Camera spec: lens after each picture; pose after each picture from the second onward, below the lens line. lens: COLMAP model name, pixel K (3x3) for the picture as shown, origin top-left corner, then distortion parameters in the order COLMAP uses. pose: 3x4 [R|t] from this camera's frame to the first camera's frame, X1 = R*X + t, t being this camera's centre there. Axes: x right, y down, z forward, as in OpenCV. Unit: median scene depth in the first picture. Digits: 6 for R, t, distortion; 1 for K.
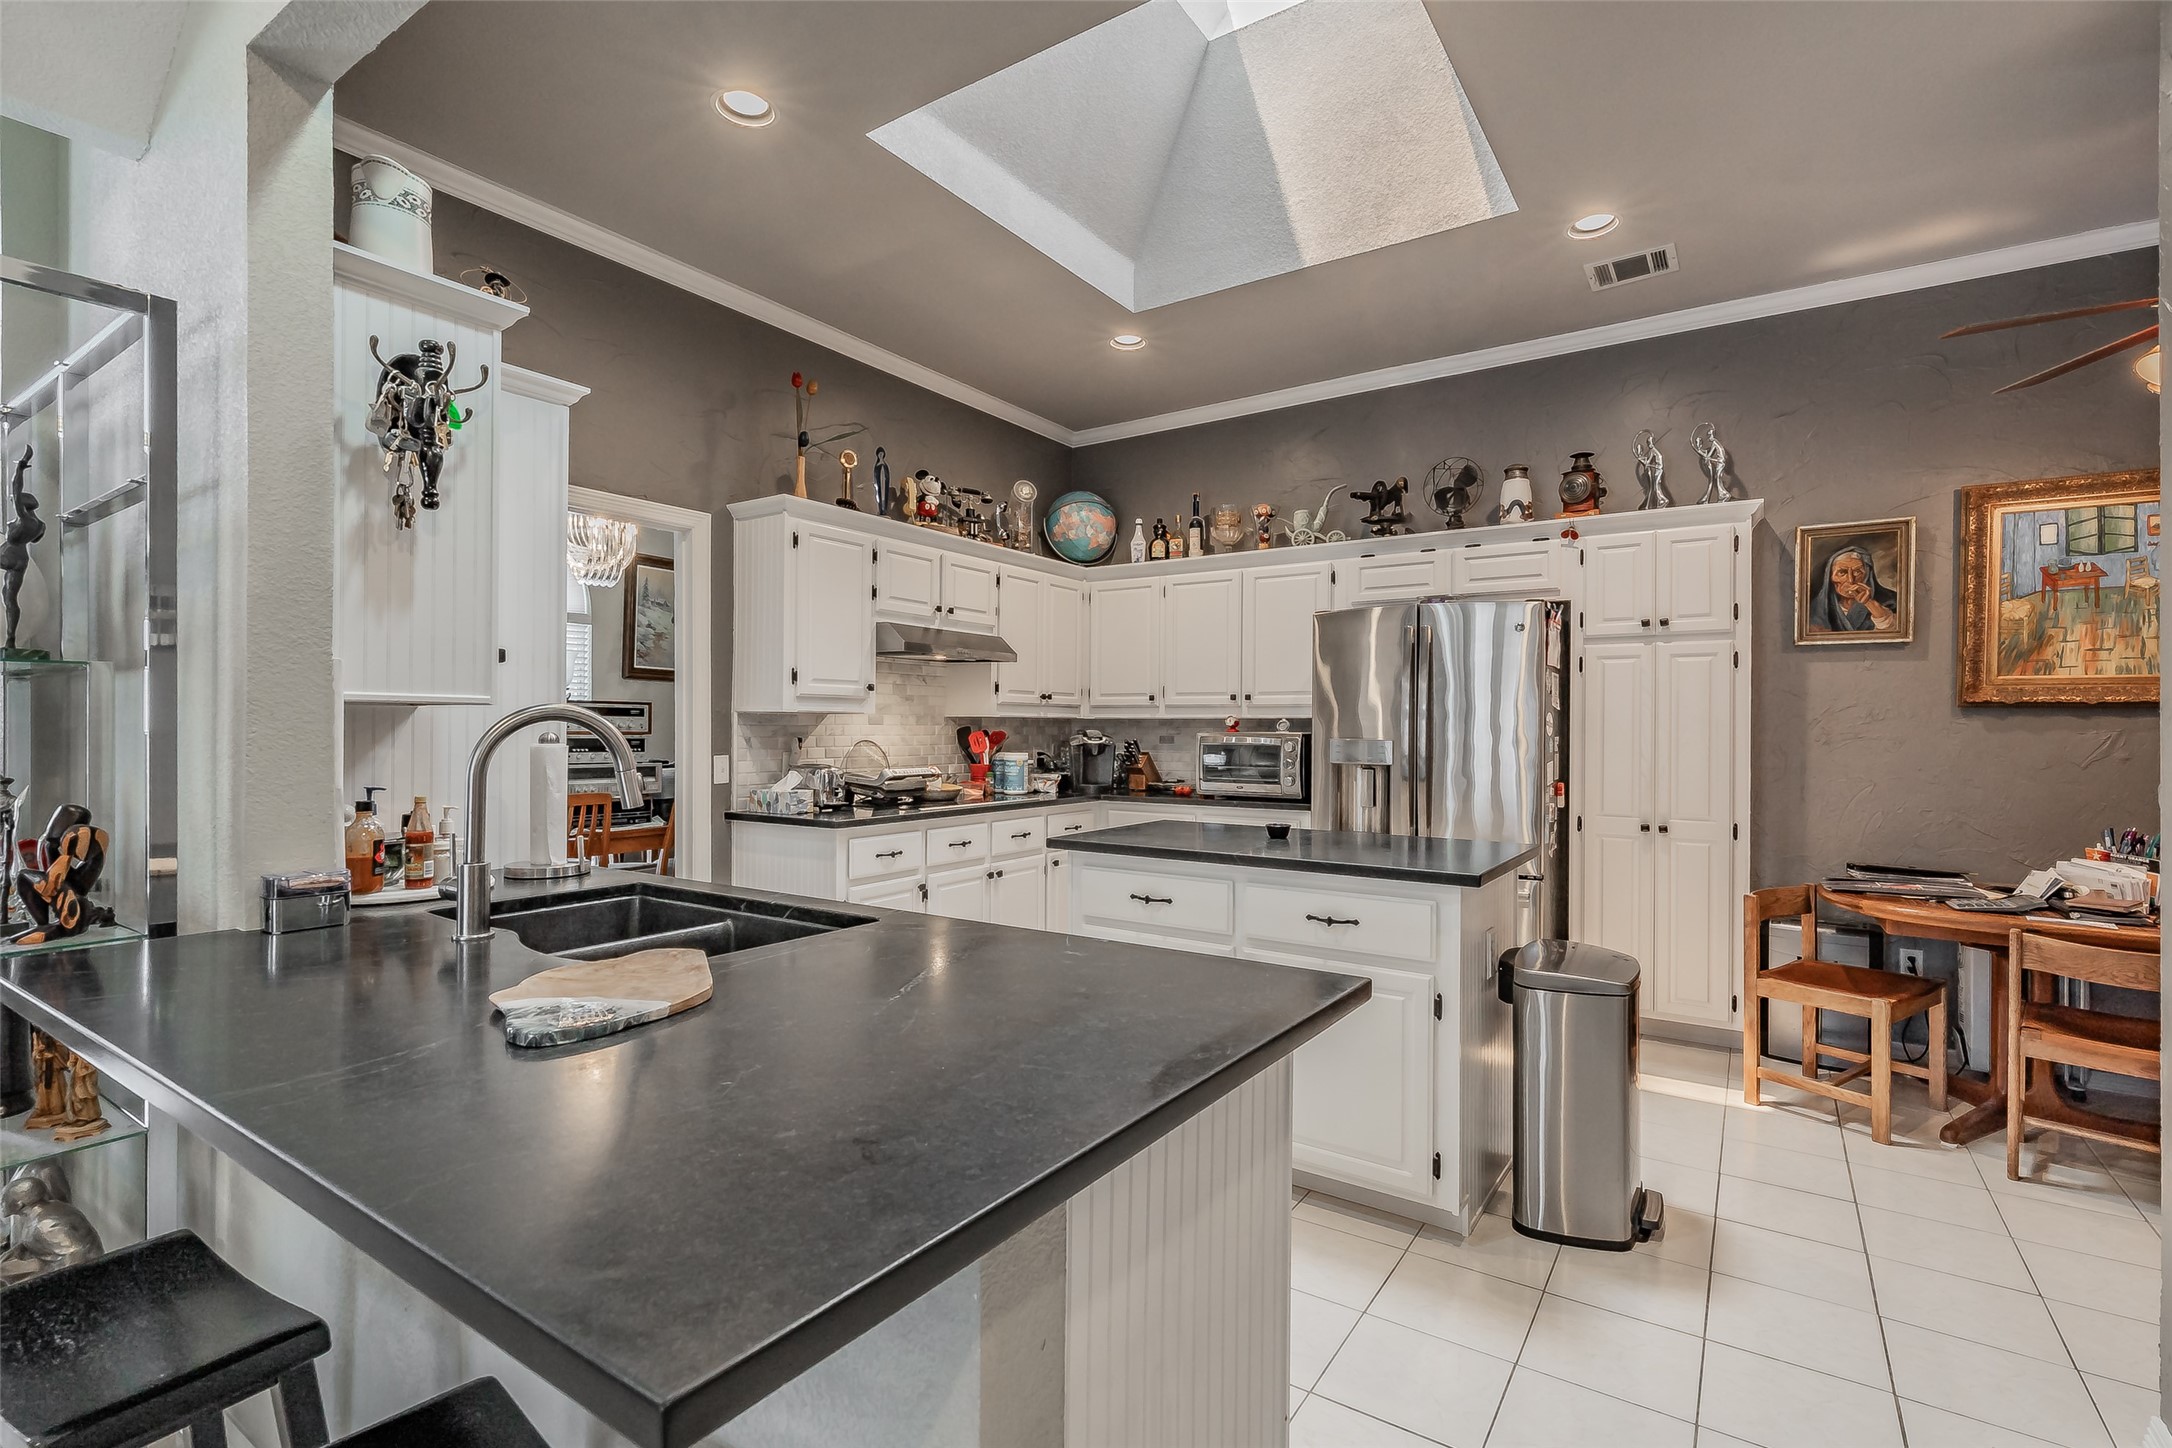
lens RADIAL K [[973.4, 0, 1106.3], [0, 973.4, 748.3], [0, 0, 1]] dist [-0.003163, 0.001298]
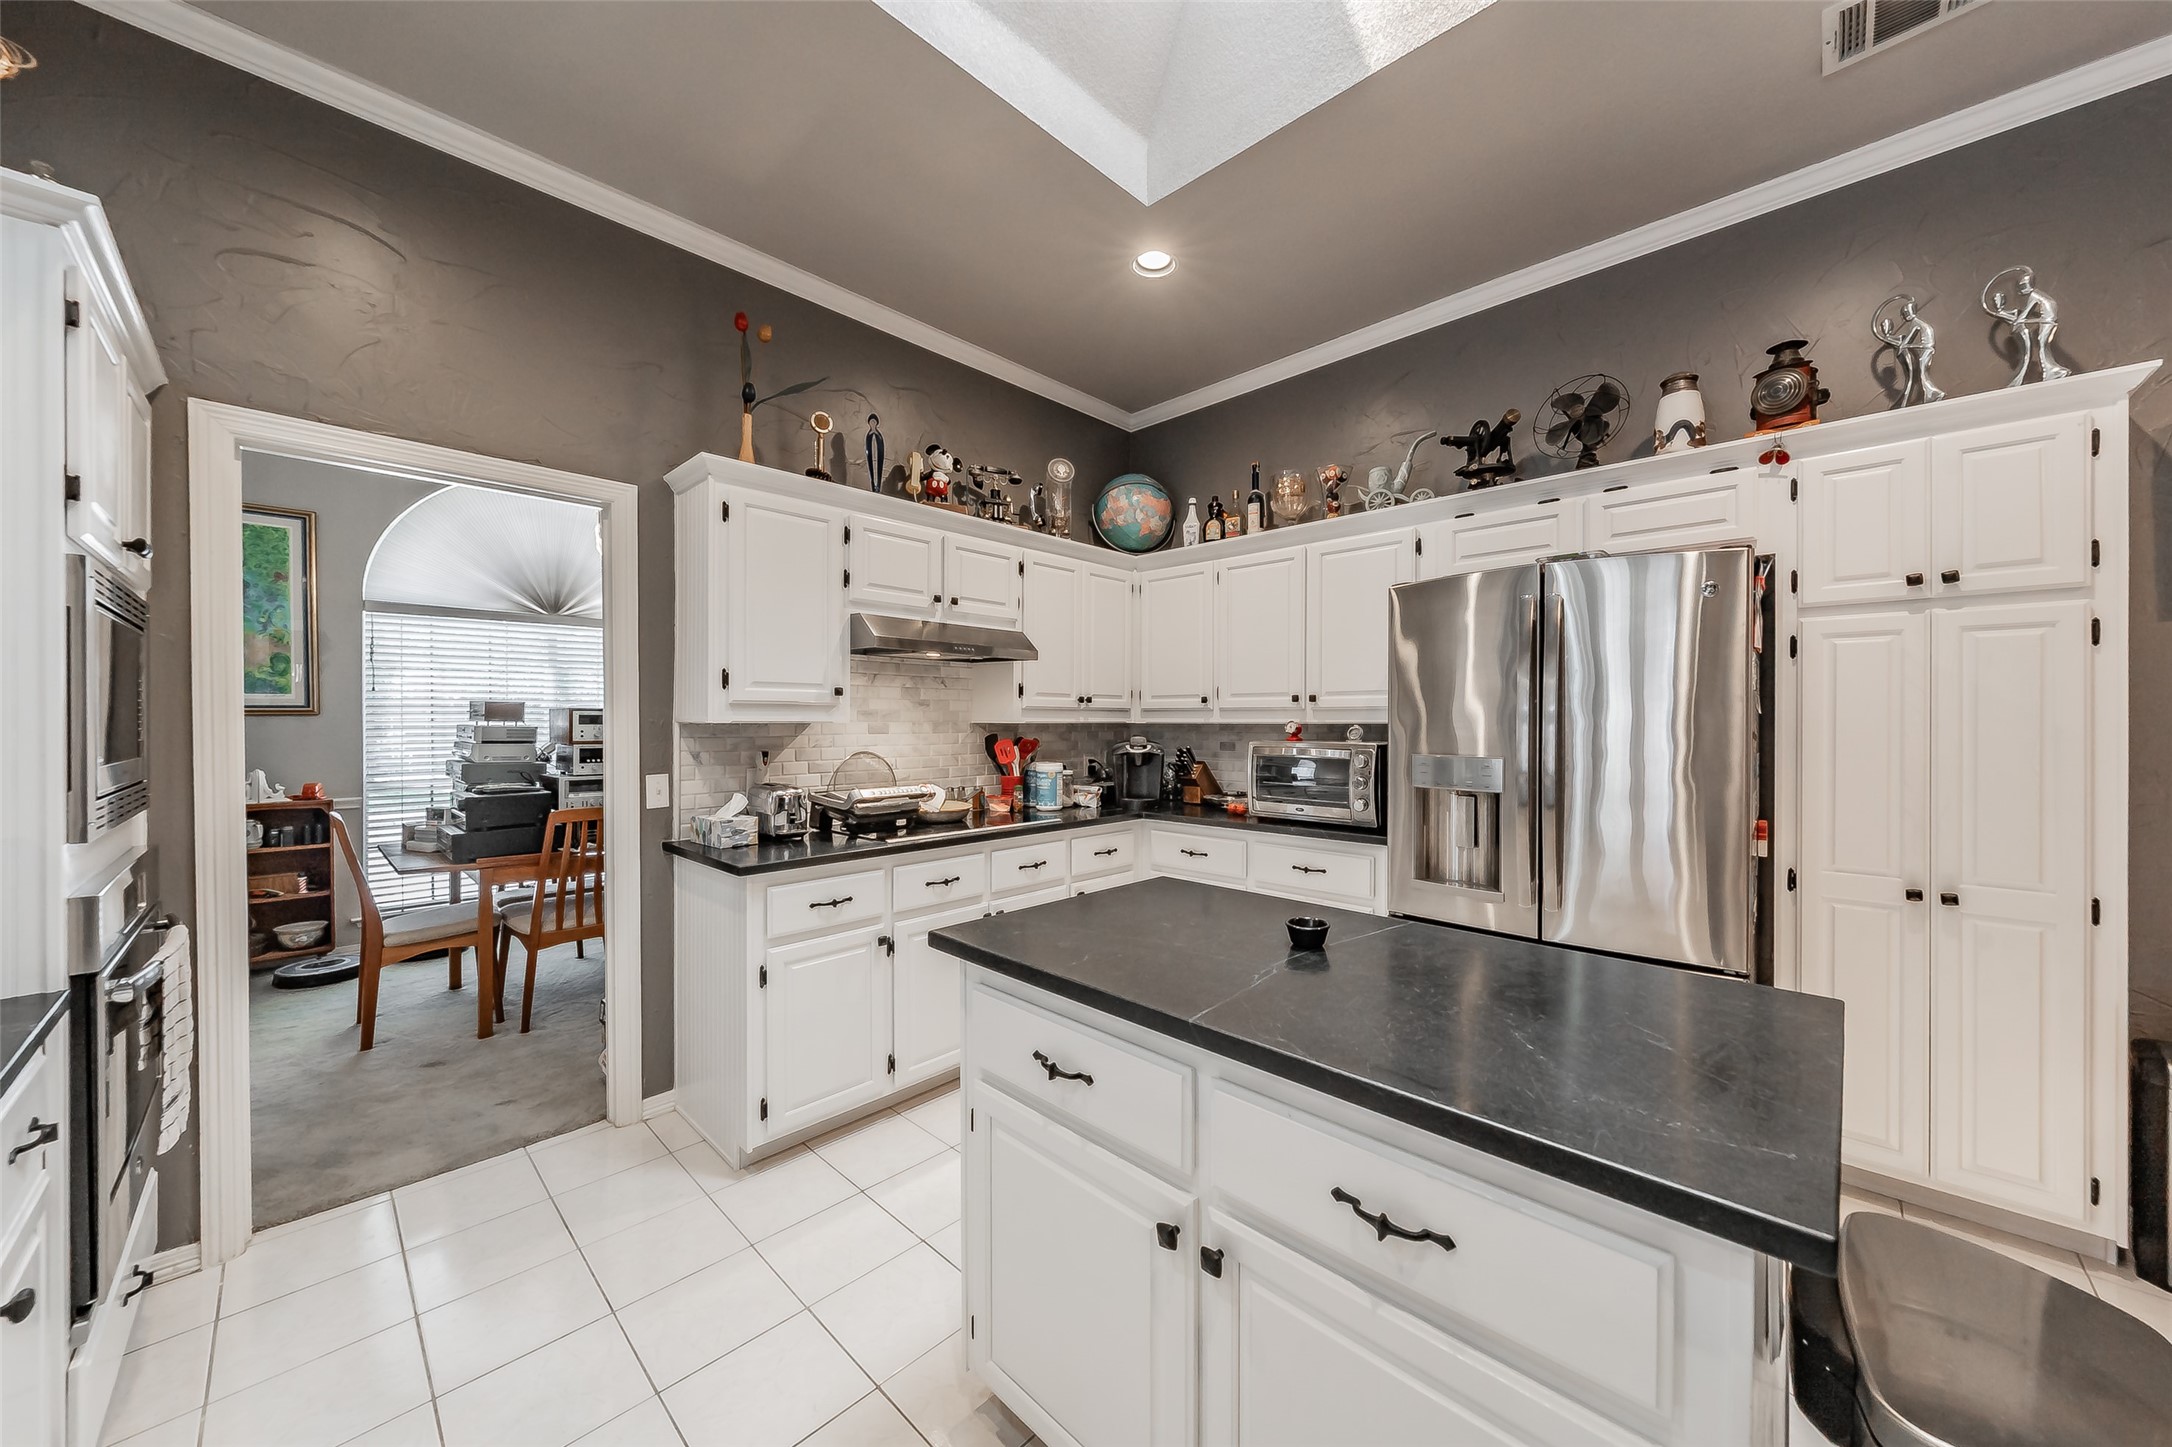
lens RADIAL K [[767.3, 0, 1129.8], [0, 767.3, 736.8], [0, 0, 1]] dist [-0.004067, 0.001231]
pose [[0.989746, -0.002995, -0.142805, 0.091163], [0.003080, 0.999995, 0.000375, -0.021505], [0.142803, -0.000811, 0.989751, 0.355627]]
